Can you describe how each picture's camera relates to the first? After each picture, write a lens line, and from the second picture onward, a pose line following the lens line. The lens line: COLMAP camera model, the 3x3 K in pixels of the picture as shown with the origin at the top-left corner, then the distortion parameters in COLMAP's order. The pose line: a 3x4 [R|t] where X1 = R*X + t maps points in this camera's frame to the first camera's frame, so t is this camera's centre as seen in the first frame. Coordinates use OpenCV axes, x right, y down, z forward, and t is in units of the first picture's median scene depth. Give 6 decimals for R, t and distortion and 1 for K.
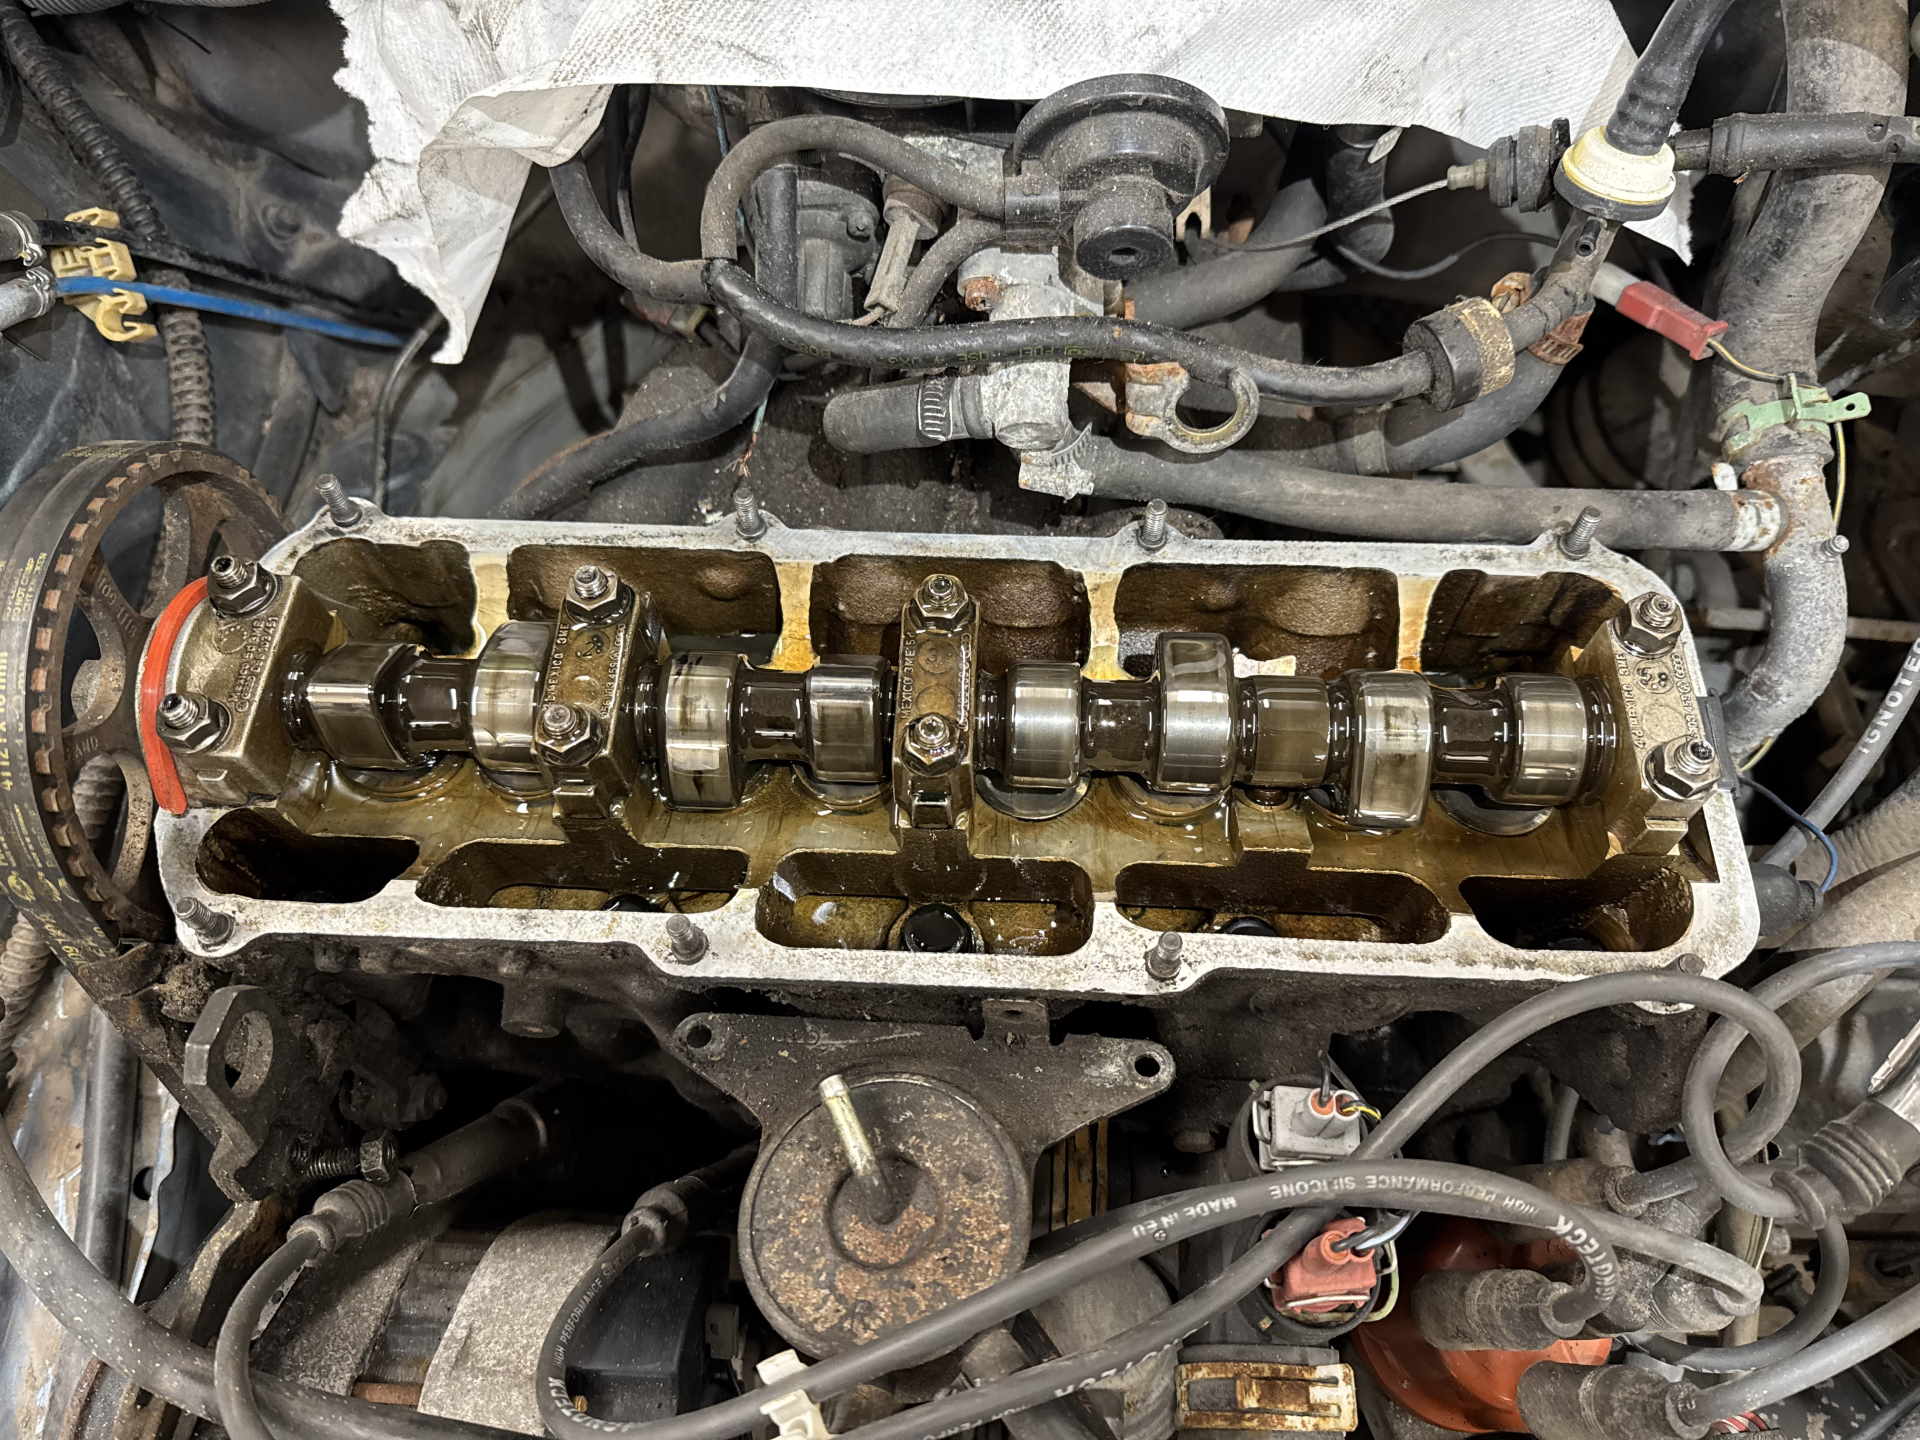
lens RADIAL K [[1366.0, 0, 960.0], [0, 1366.0, 720.0], [0, 0, 1]] dist [-0.022568, -0.001419]
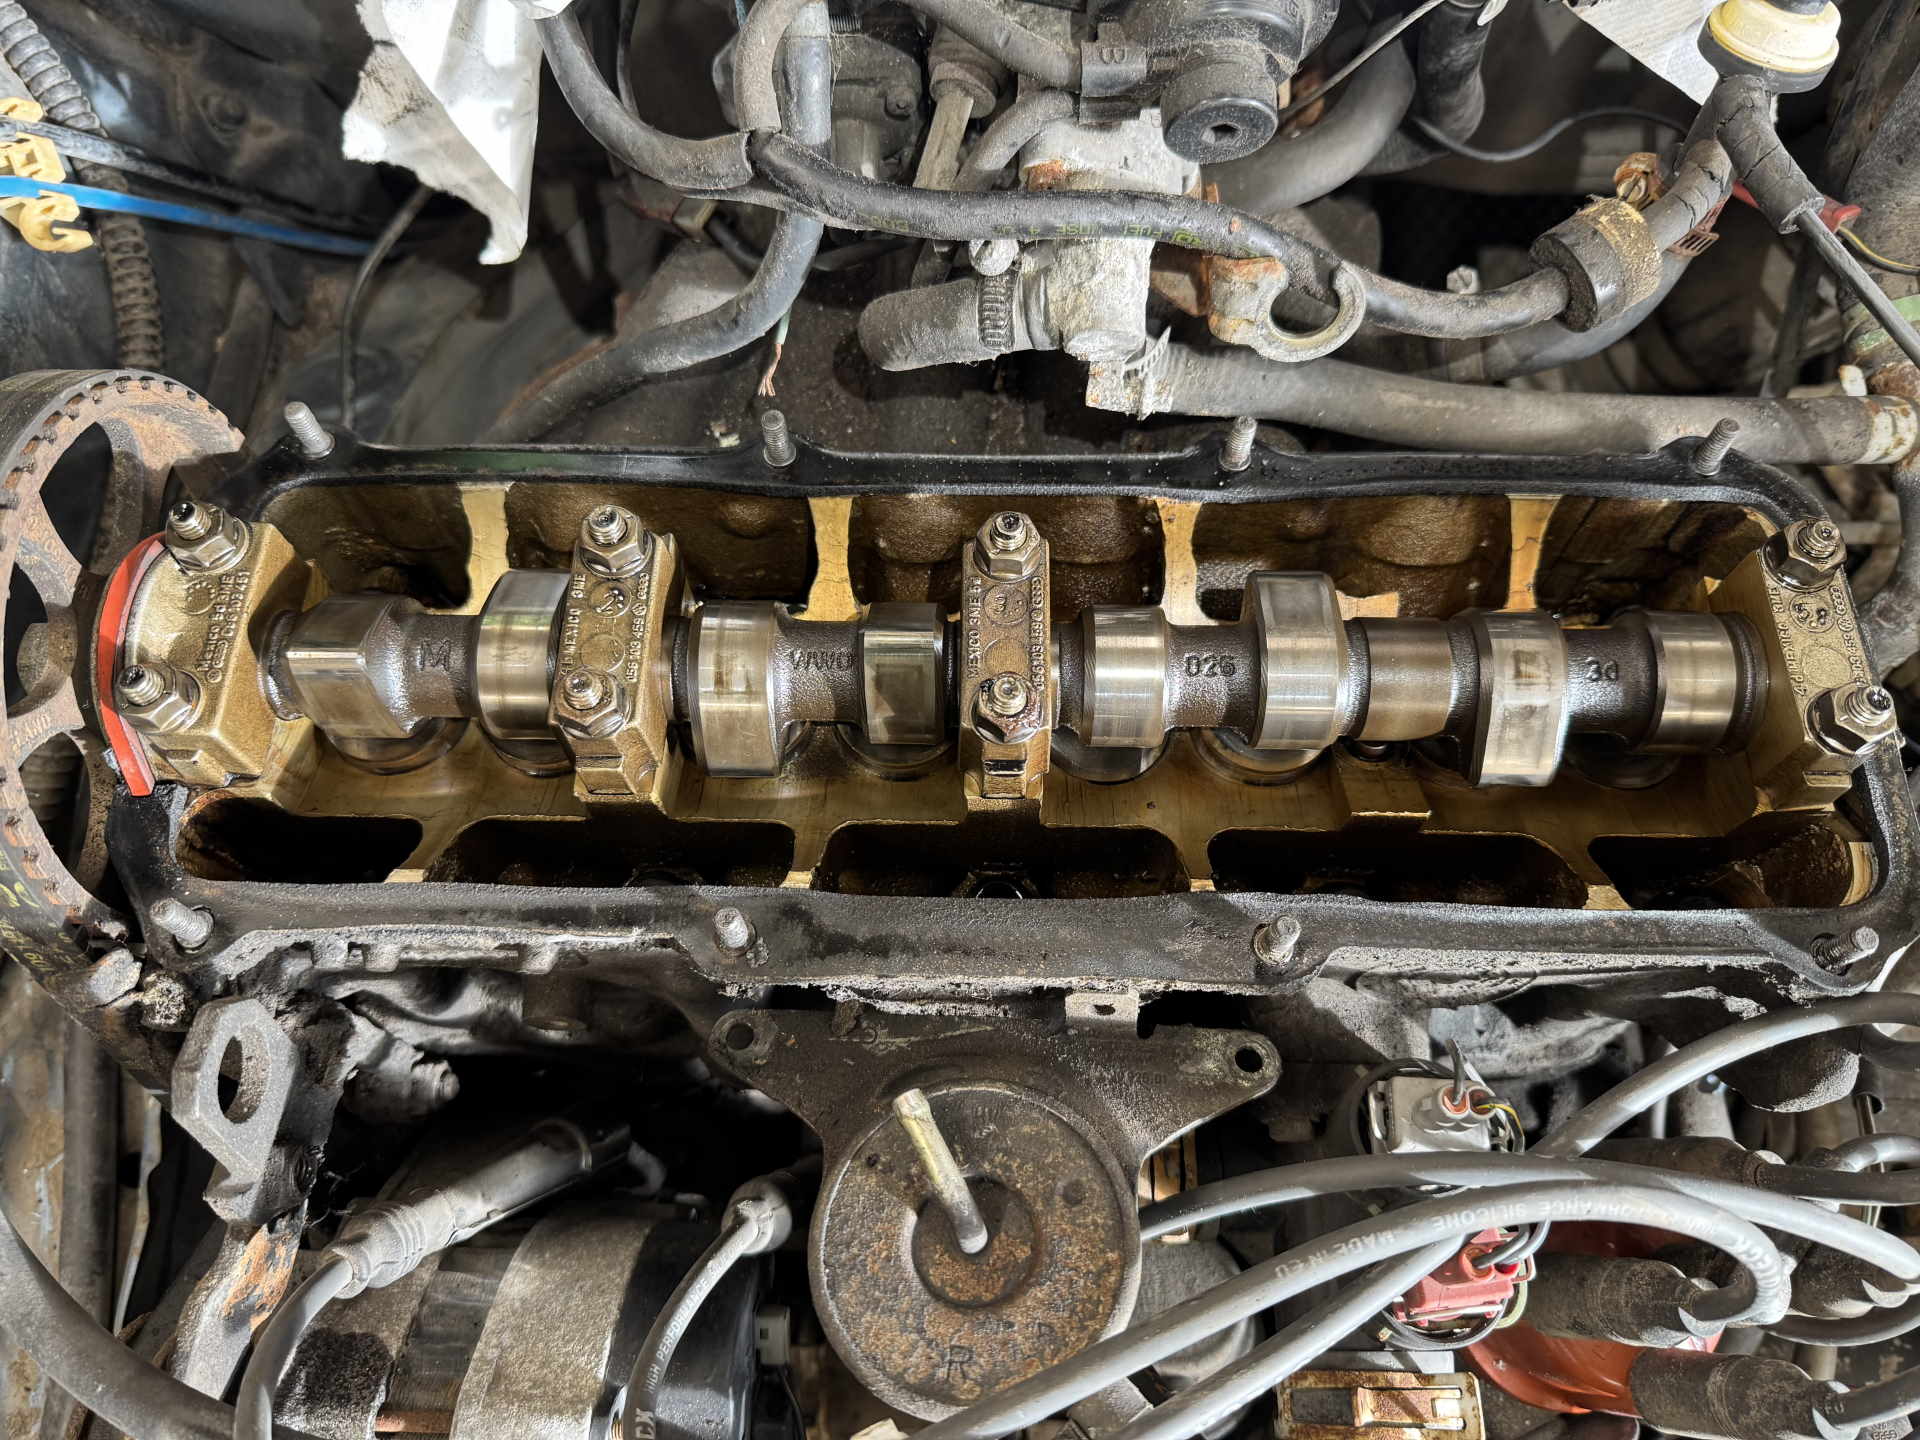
lens RADIAL K [[1381.2, 0, 961.8], [0, 1381.2, 716.0], [0, 0, 1]] dist [-0.039610, 0.012930]
pose [[0.999682, -0.019365, 0.016152, -0.057804], [0.018260, 0.997655, 0.065970, -0.031206], [-0.017391, -0.065654, 0.997691, 0.104572]]
